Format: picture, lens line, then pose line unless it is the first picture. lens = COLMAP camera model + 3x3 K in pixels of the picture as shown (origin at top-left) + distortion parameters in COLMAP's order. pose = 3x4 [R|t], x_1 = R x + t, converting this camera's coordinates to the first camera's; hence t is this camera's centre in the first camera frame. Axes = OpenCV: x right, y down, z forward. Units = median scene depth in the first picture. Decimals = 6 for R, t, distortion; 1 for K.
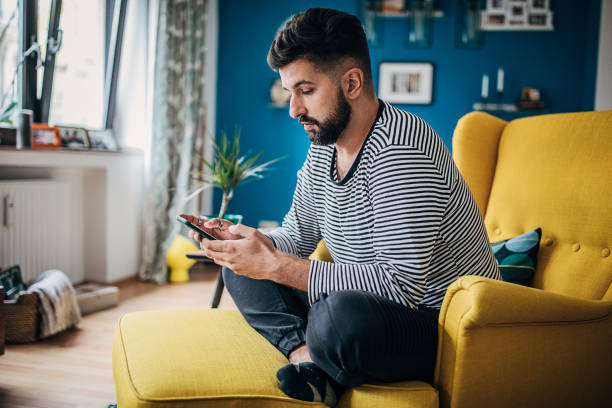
lens RADIAL K [[583.5, 0, 306.0], [0, 583.5, 203.6], [0, 0, 1]] dist [-0.014255, 0.000000]
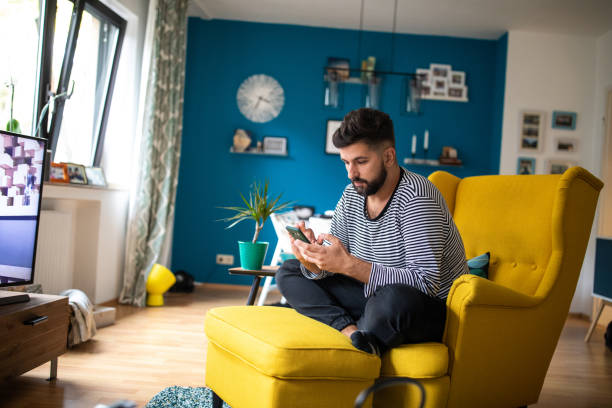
lens RADIAL K [[583.5, 0, 305.6], [0, 583.5, 203.0], [0, 0, 1]] dist [-0.014255, 0.000000]
pose [[0.985210, 0.031823, 0.168369, -0.131742], [-0.019633, 0.997096, -0.073577, 0.015196], [-0.170222, 0.069183, 0.982974, -0.162526]]
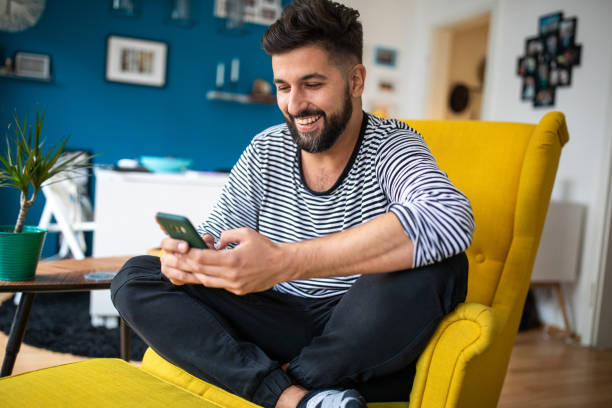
lens RADIAL K [[583.5, 0, 305.2], [0, 583.5, 202.6], [0, 0, 1]] dist [-0.014255, 0.000000]
pose [[0.842662, -0.010390, 0.538343, -0.120222], [-0.005802, 0.999581, 0.028373, -0.017055], [-0.538412, -0.027032, 0.842248, 0.107449]]
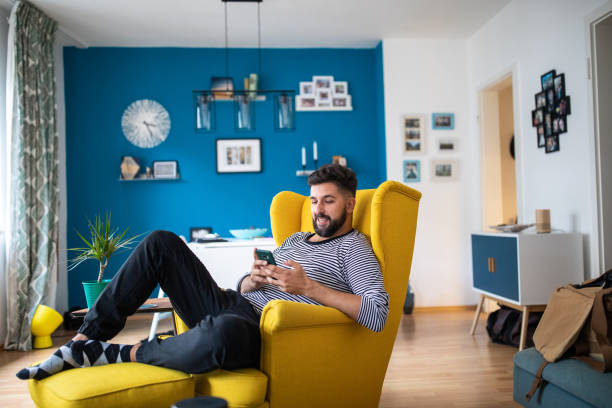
lens RADIAL K [[583.5, 0, 307.4], [0, 583.5, 203.9], [0, 0, 1]] dist [-0.014255, 0.000000]
pose [[0.962478, -0.058571, 0.264965, -0.017017], [0.083031, 0.993162, -0.082069, -0.001585], [-0.258346, 0.100990, 0.960759, -0.195617]]
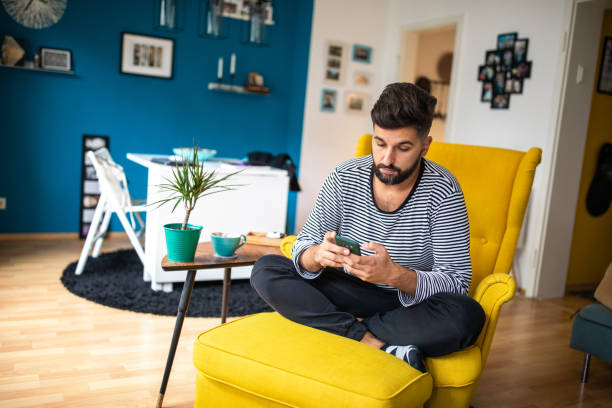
lens RADIAL K [[583.5, 0, 304.3], [0, 583.5, 204.1], [0, 0, 1]] dist [-0.014255, 0.000000]
pose [[0.772706, -0.051921, 0.632637, -0.330976], [-0.012129, 0.995260, 0.096495, -0.062534], [-0.634648, -0.082236, 0.768413, 0.034260]]
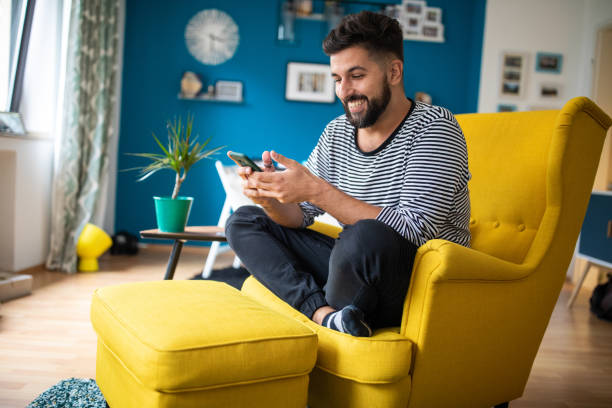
lens RADIAL K [[583.5, 0, 305.2], [0, 583.5, 202.8], [0, 0, 1]] dist [-0.014255, 0.000000]
pose [[0.977814, 0.014816, 0.208949, -0.069232], [-0.014863, 0.999889, -0.001347, 0.015441], [-0.208946, -0.001789, 0.977926, -0.036529]]
